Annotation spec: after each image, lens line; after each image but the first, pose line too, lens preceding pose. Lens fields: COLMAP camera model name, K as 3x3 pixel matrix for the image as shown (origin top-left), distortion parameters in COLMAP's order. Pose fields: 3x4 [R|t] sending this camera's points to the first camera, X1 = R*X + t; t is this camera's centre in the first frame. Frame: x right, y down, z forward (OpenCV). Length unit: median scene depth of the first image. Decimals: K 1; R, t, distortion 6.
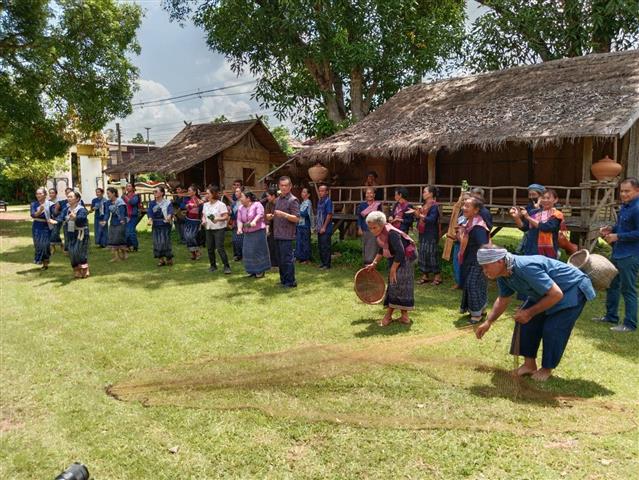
lens RADIAL K [[512.4, 0, 315.7], [0, 512.4, 235.7], [0, 0, 1]] dist [0.061459, -0.049433]
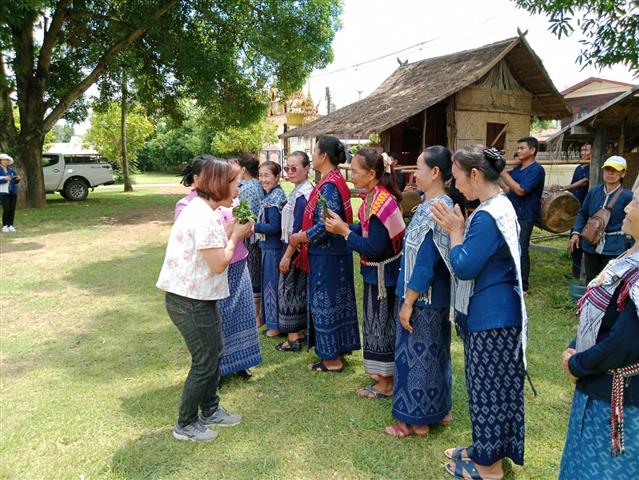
lens RADIAL K [[512.4, 0, 316.3], [0, 512.4, 239.9], [0, 0, 1]] dist [0.061459, -0.049433]
pose [[0.917731, 0.051055, -0.393908, -0.075712], [-0.026099, 0.997313, 0.068458, -0.029010], [0.396344, -0.052545, 0.916597, 0.335109]]
